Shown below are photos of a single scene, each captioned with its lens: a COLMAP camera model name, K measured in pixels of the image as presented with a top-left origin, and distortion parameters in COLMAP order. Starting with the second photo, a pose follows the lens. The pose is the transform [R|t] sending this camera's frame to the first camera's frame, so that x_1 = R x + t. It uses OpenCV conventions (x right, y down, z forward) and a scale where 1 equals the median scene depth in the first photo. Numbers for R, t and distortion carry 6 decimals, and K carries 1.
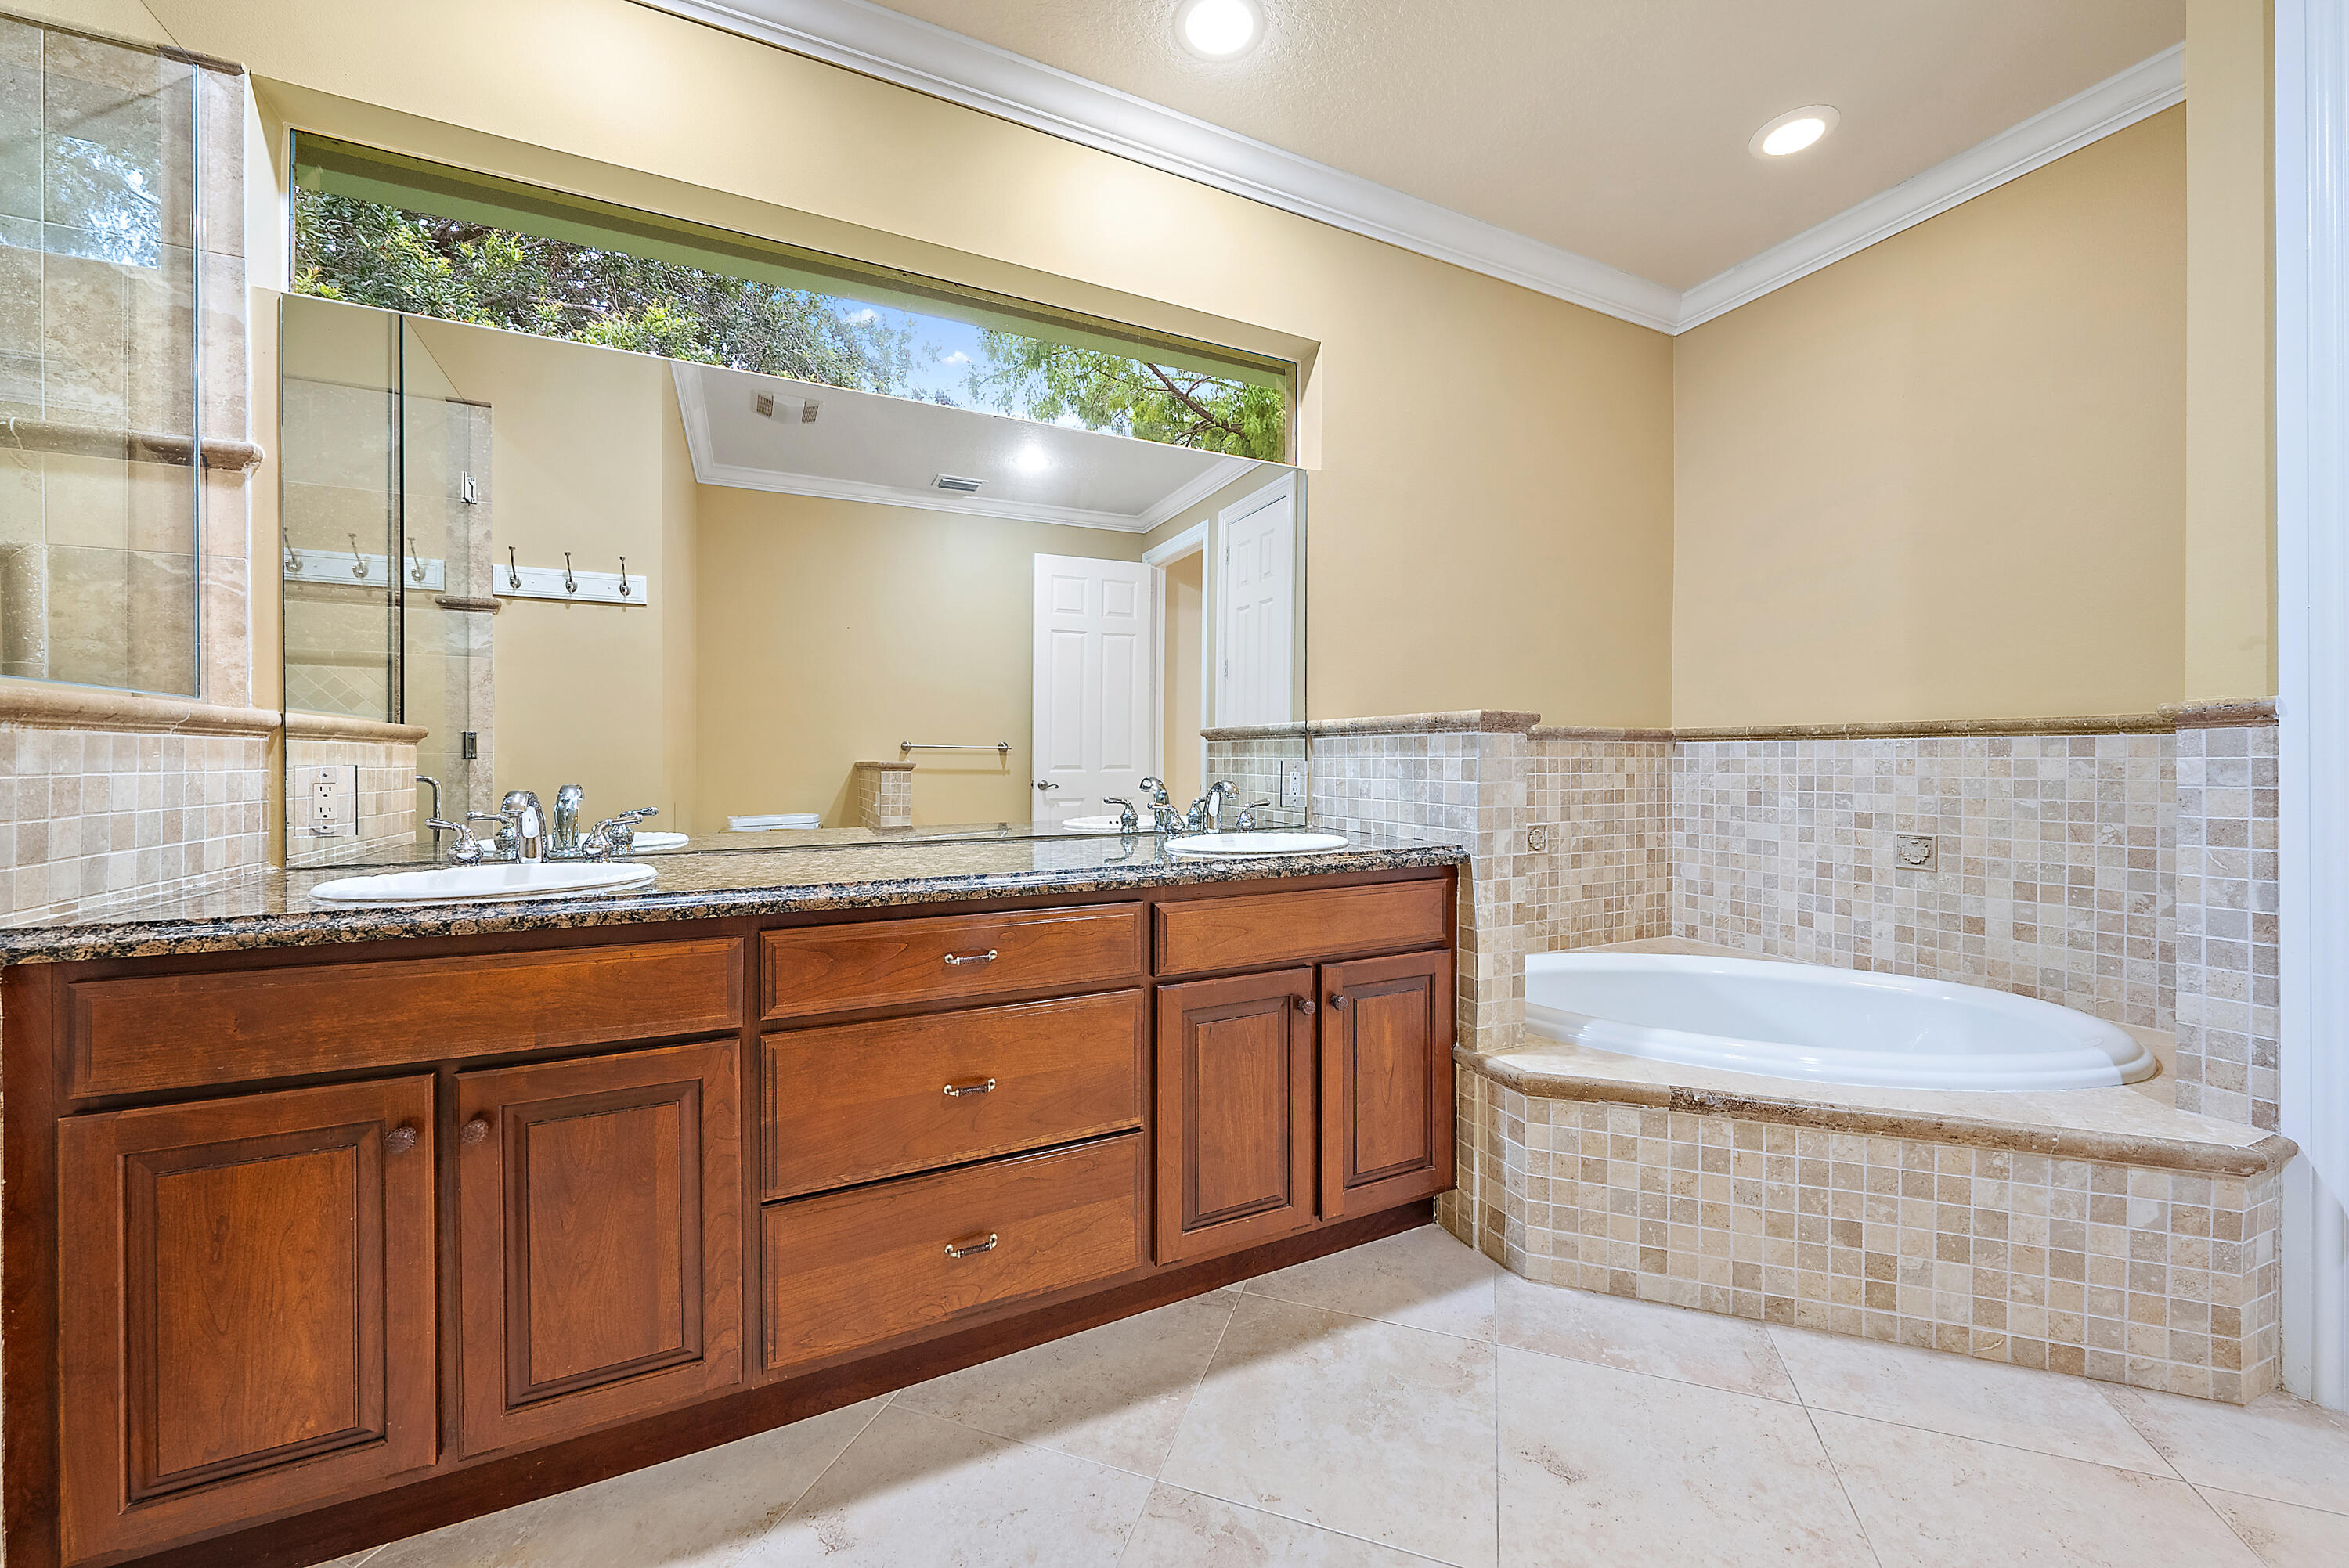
lens RADIAL K [[877.1, 0, 1176.3], [0, 877.1, 760.6], [0, 0, 1]] dist [-0.002736, -0.000027]
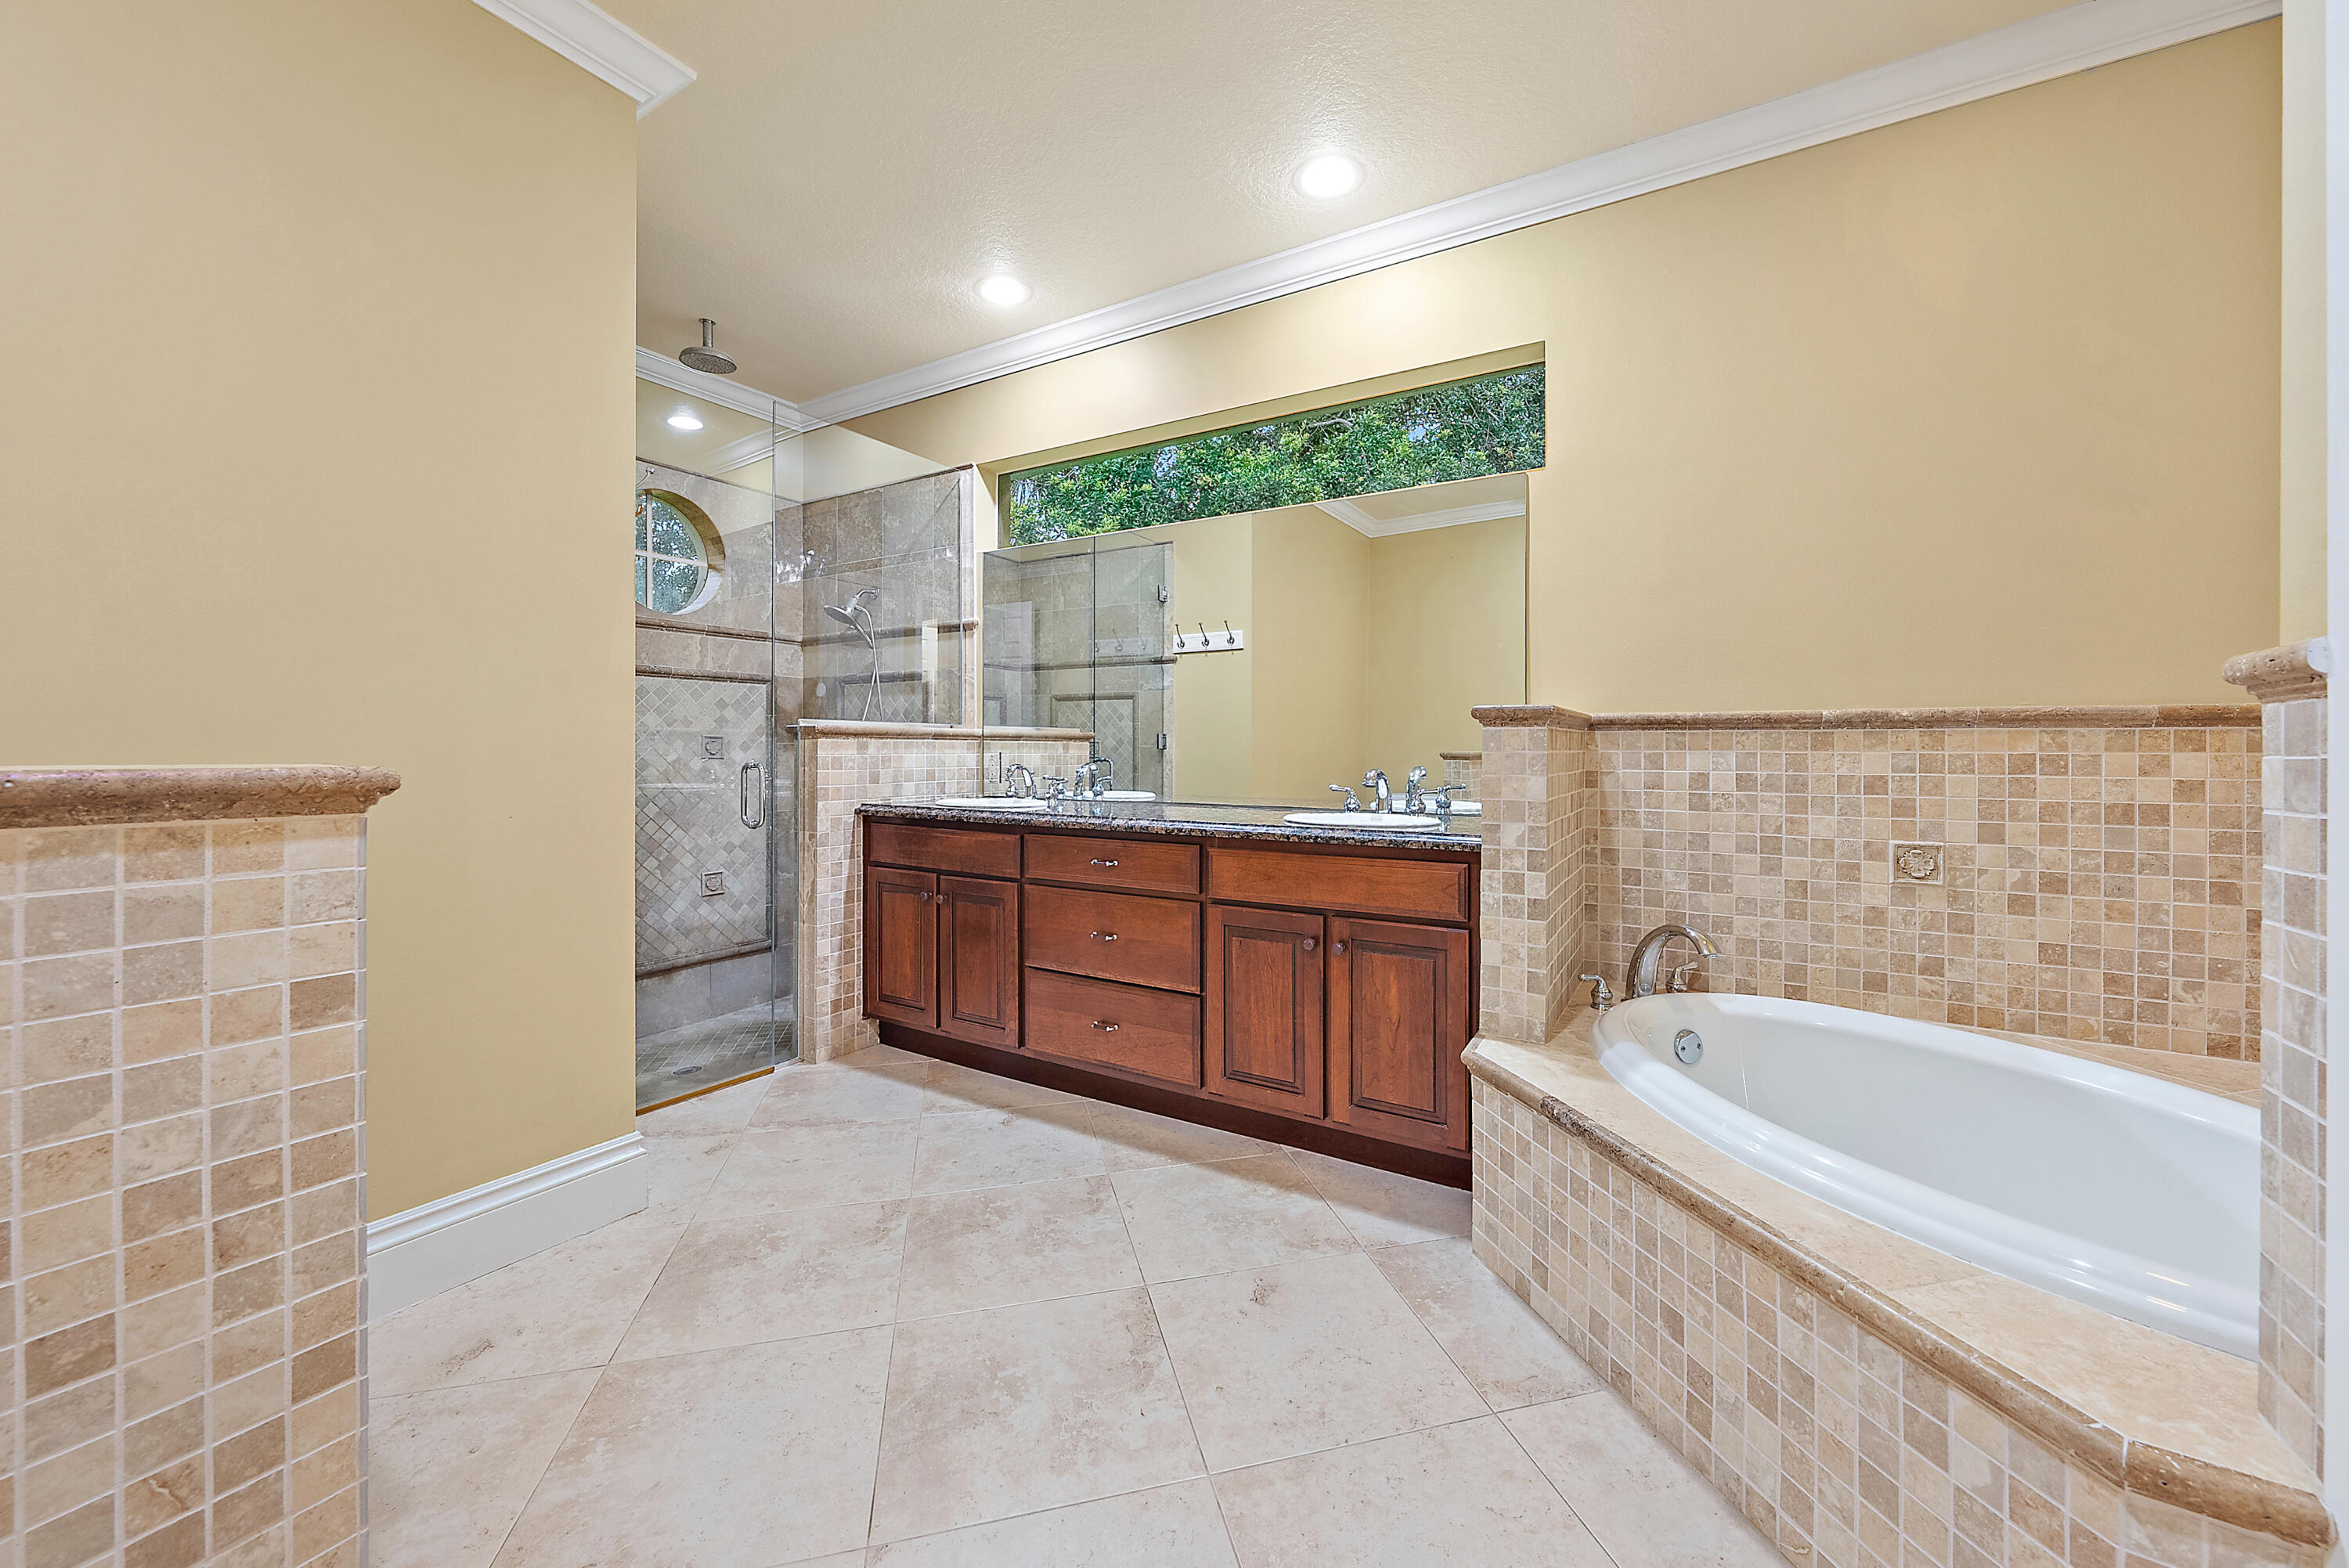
lens RADIAL K [[871.2, 0, 1177.1], [0, 871.2, 751.2], [0, 0, 1]] dist [-0.000613, -0.000041]
pose [[0.547621, 0.004509, -0.836715, 1.168420], [-0.005028, 0.999985, 0.002097, -0.004572], [0.836712, 0.003059, 0.547635, 0.143707]]
